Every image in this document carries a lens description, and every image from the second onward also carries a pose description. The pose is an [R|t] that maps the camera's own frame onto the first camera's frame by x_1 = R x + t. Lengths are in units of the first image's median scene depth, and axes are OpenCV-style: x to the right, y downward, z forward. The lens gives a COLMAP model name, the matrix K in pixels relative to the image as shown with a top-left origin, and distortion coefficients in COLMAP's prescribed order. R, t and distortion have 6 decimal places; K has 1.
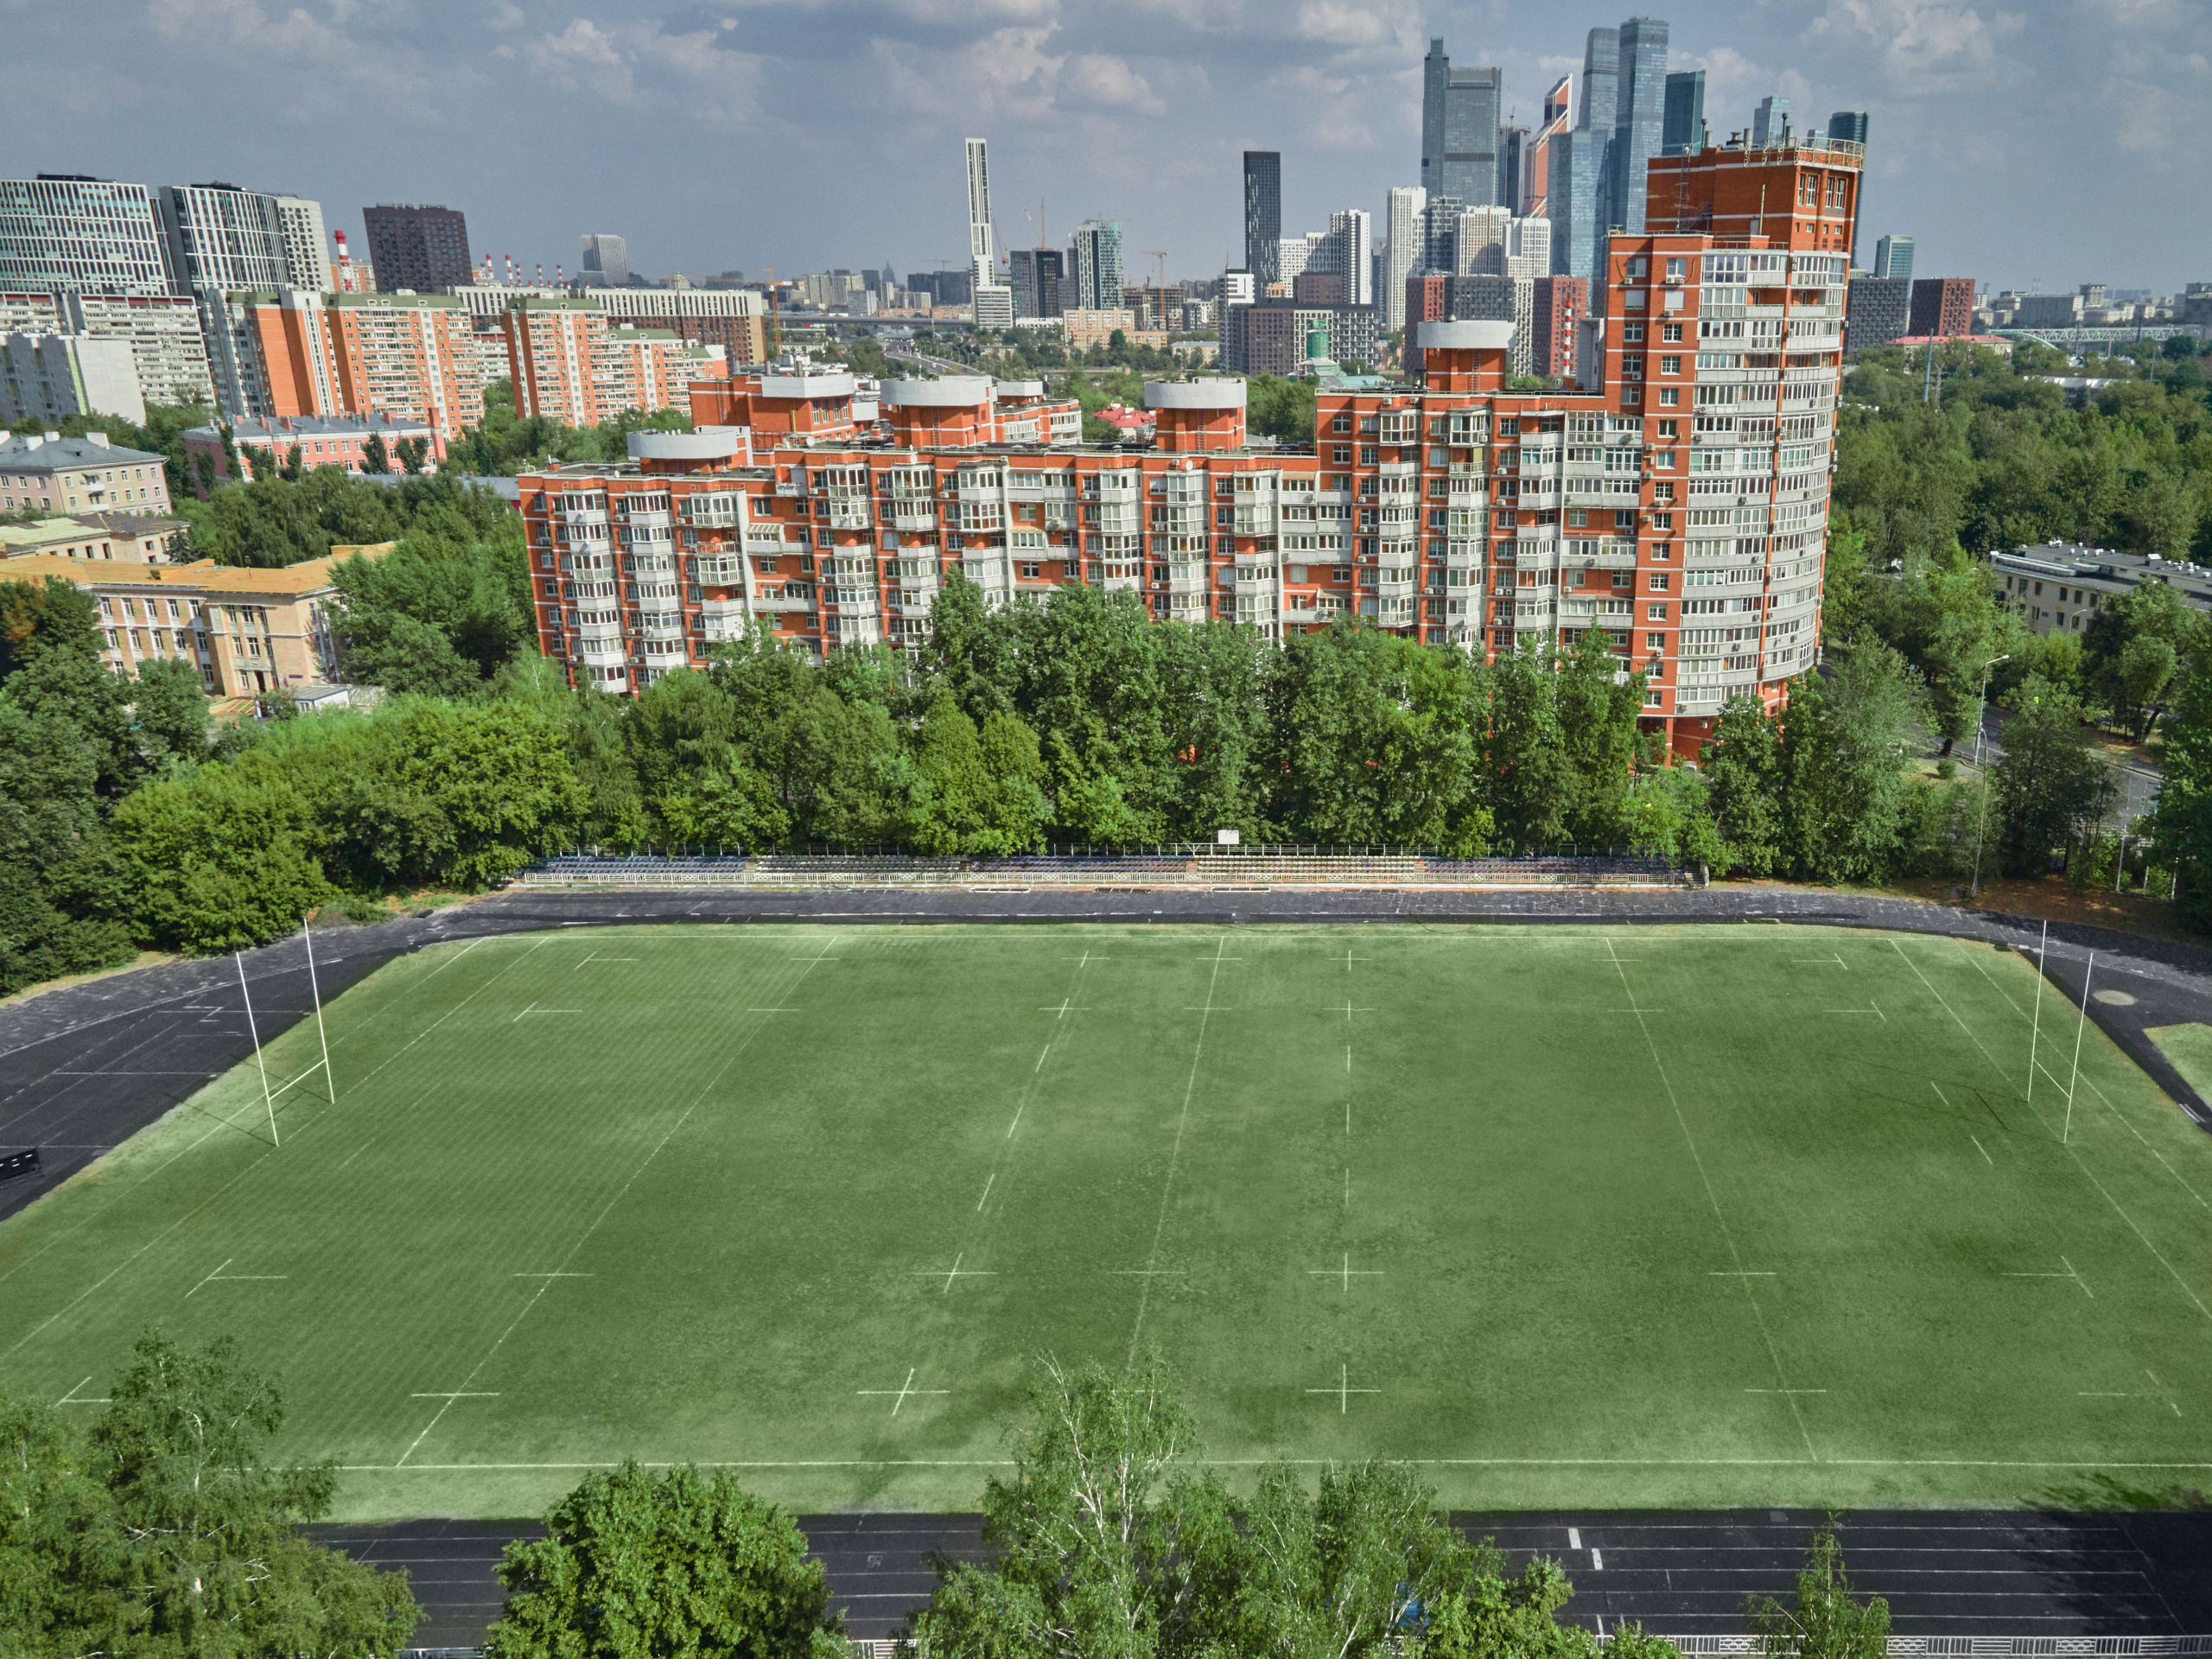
lens RADIAL K [[1697.2, 0, 1156.6], [0, 1697.2, 859.7], [0, 0, 1]] dist [0.078118, -0.074107]
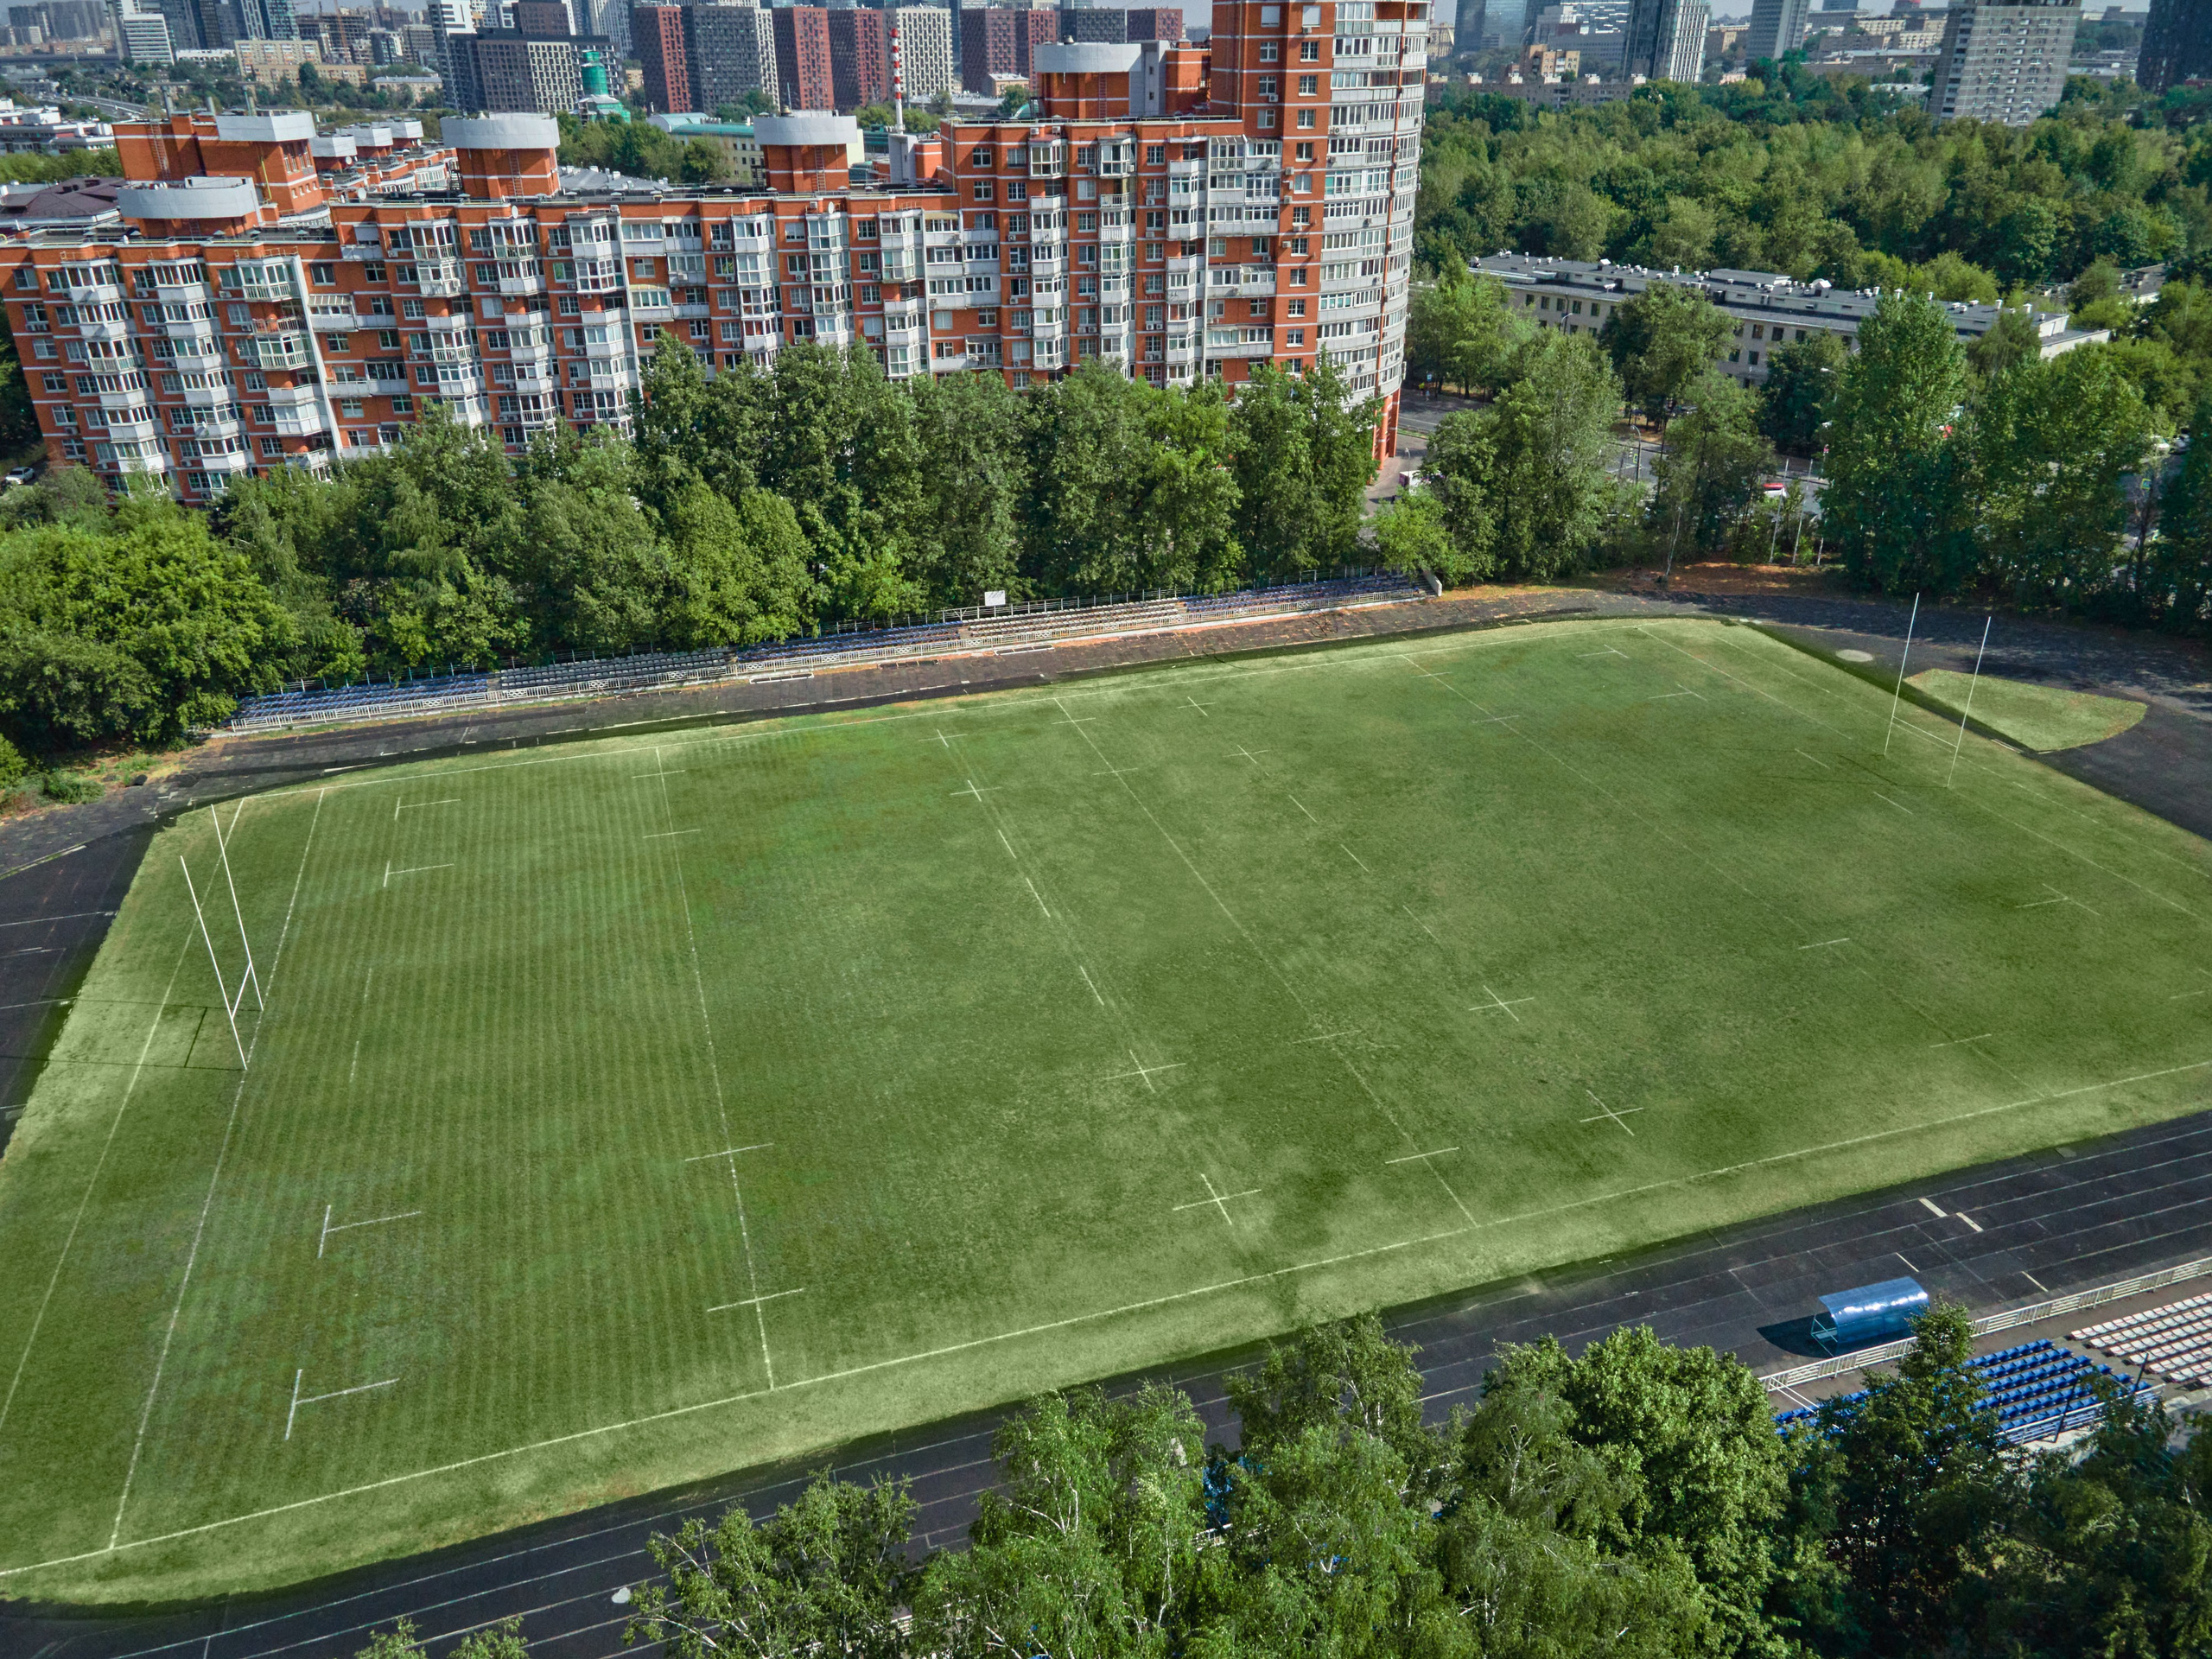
lens RADIAL K [[1642.7, 0, 1106.0], [0, 1642.7, 829.5], [0, 0, 1]] dist [0.026152, 0.074570]
pose [[0.956542, -0.140645, 0.255434, -0.120601], [0.105166, 0.983430, 0.147665, -0.011667], [-0.271970, -0.114385, 0.955483, 0.041804]]
